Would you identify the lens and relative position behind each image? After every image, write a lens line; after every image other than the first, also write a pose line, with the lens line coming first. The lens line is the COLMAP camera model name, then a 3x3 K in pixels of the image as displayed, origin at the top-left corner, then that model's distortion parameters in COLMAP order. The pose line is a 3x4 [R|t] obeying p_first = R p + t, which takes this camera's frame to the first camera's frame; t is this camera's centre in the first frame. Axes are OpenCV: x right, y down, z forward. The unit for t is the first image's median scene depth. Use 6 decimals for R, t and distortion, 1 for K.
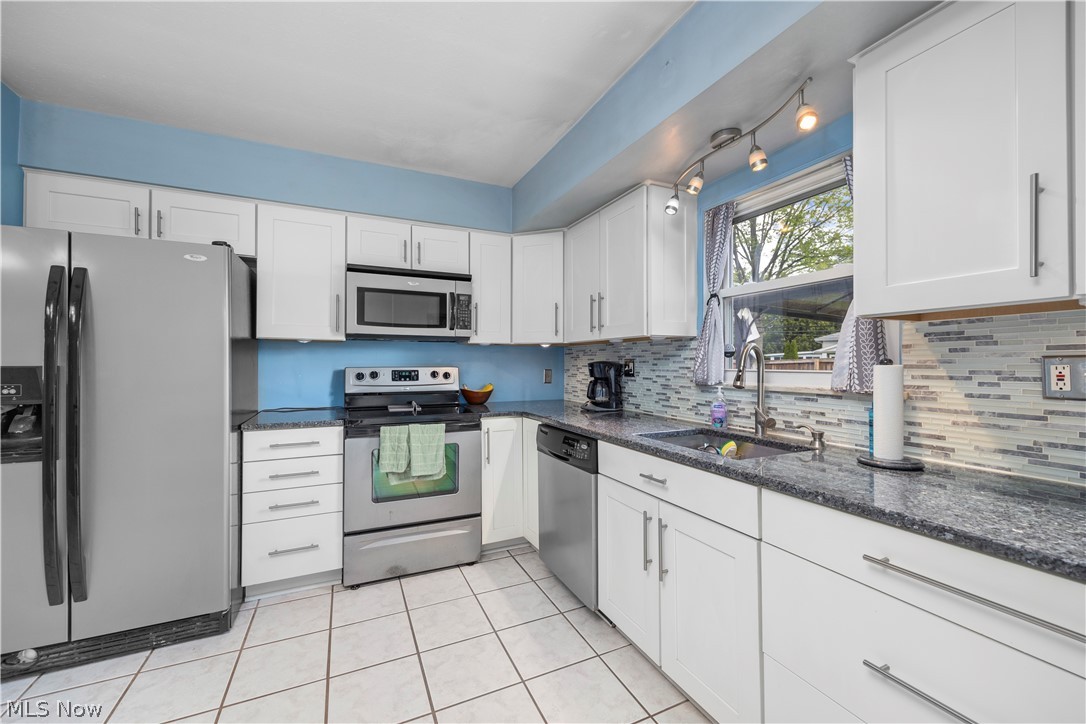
lens RADIAL K [[431.1, 0, 542.6], [0, 431.1, 357.8], [0, 0, 1]] dist [0.001687, 0.000209]
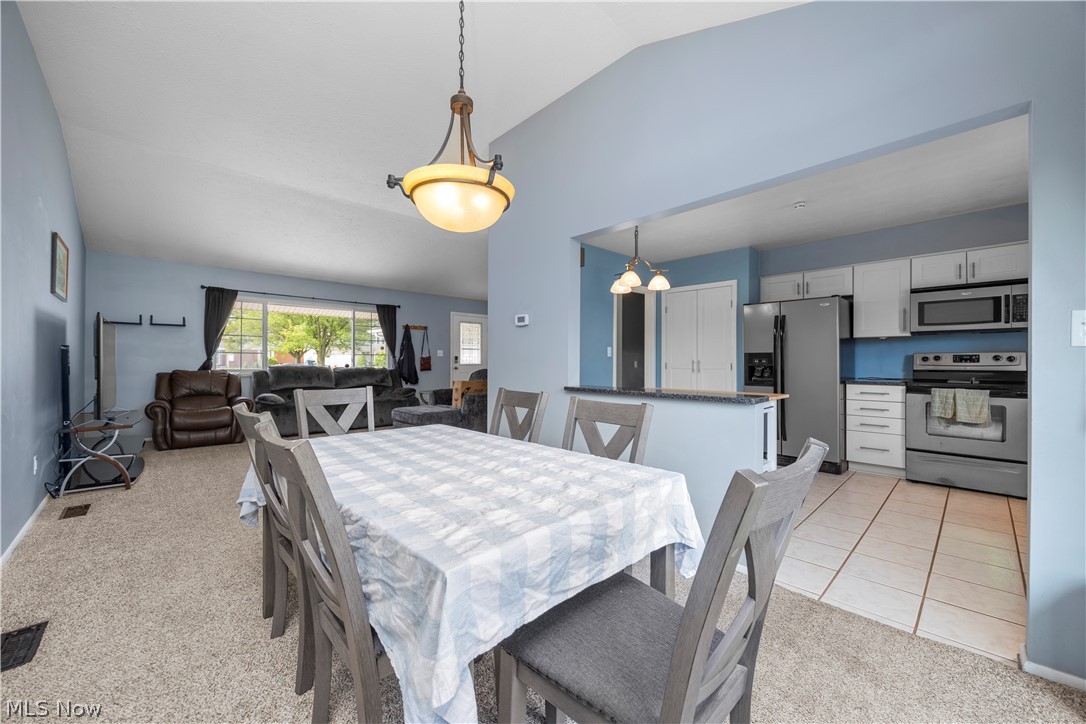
lens RADIAL K [[413.4, 0, 543.0], [0, 413.4, 362.0], [0, 0, 1]] dist [-0.000139, -0.000002]
pose [[0.319922, 0.002074, -0.947442, 0.599087], [0.013665, 0.999883, 0.006803, 0.028859], [0.947345, -0.015123, 0.319856, -0.842204]]
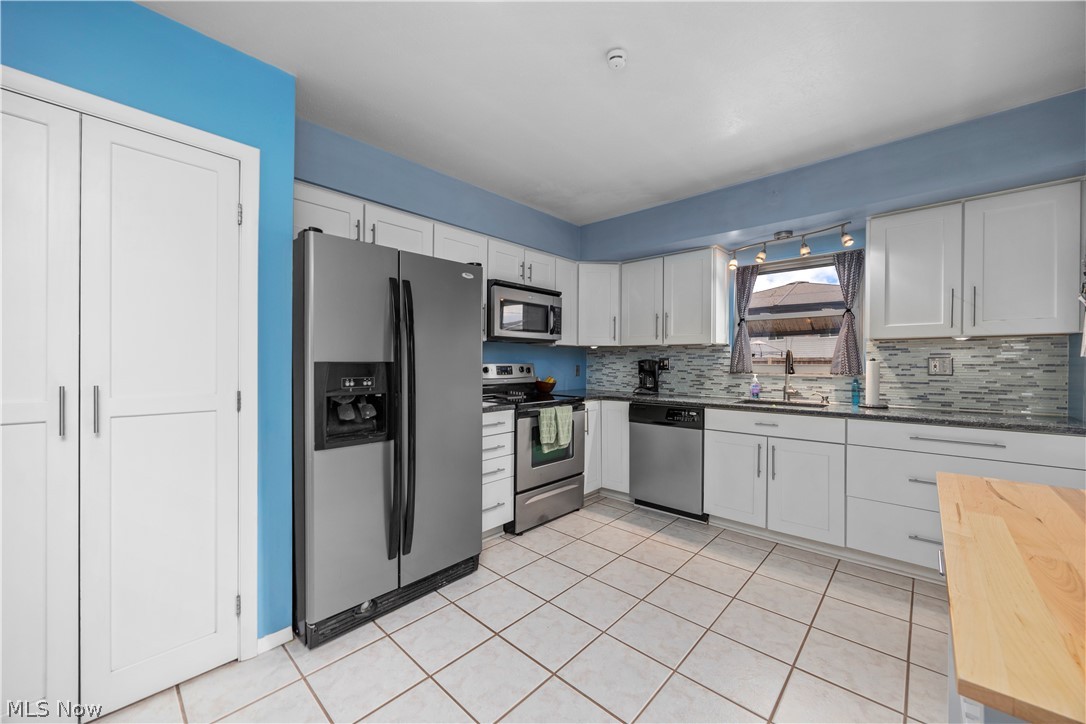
lens RADIAL K [[413.4, 0, 543.0], [0, 413.4, 362.0], [0, 0, 1]] dist [-0.000139, -0.000002]
pose [[0.925601, 0.000612, 0.378500, -0.791391], [-0.006025, 0.999896, 0.013119, 0.001424], [-0.378452, -0.014423, 0.925508, -0.150648]]
